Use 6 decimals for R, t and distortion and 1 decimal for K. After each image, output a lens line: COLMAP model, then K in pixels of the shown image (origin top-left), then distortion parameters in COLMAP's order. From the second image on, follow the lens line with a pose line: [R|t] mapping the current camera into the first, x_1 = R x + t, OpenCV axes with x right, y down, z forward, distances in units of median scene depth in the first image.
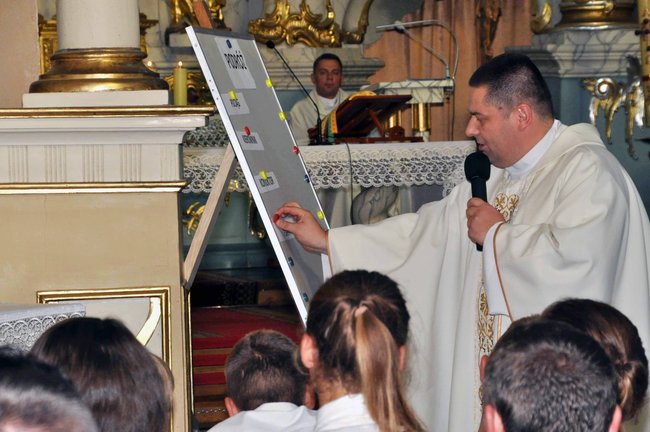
lens RADIAL K [[3261.0, 0, 325.1], [0, 3261.0, 216.2], [0, 0, 1]] dist [2.268229, 0.000000]
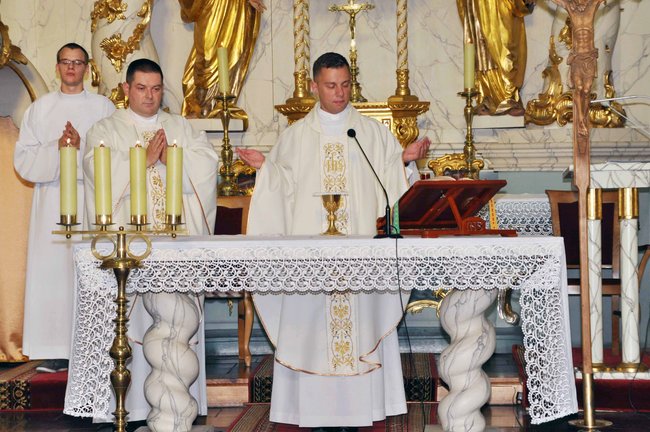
lens RADIAL K [[1792.6, 0, 324.9], [0, 1792.6, 215.7], [0, 0, 1]] dist [0.143710, 0.000000]
pose [[0.896794, 0.018183, -0.442075, 0.165023], [-0.022048, 0.999750, -0.003605, -0.022052], [0.441899, 0.012980, 0.896971, 0.496477]]
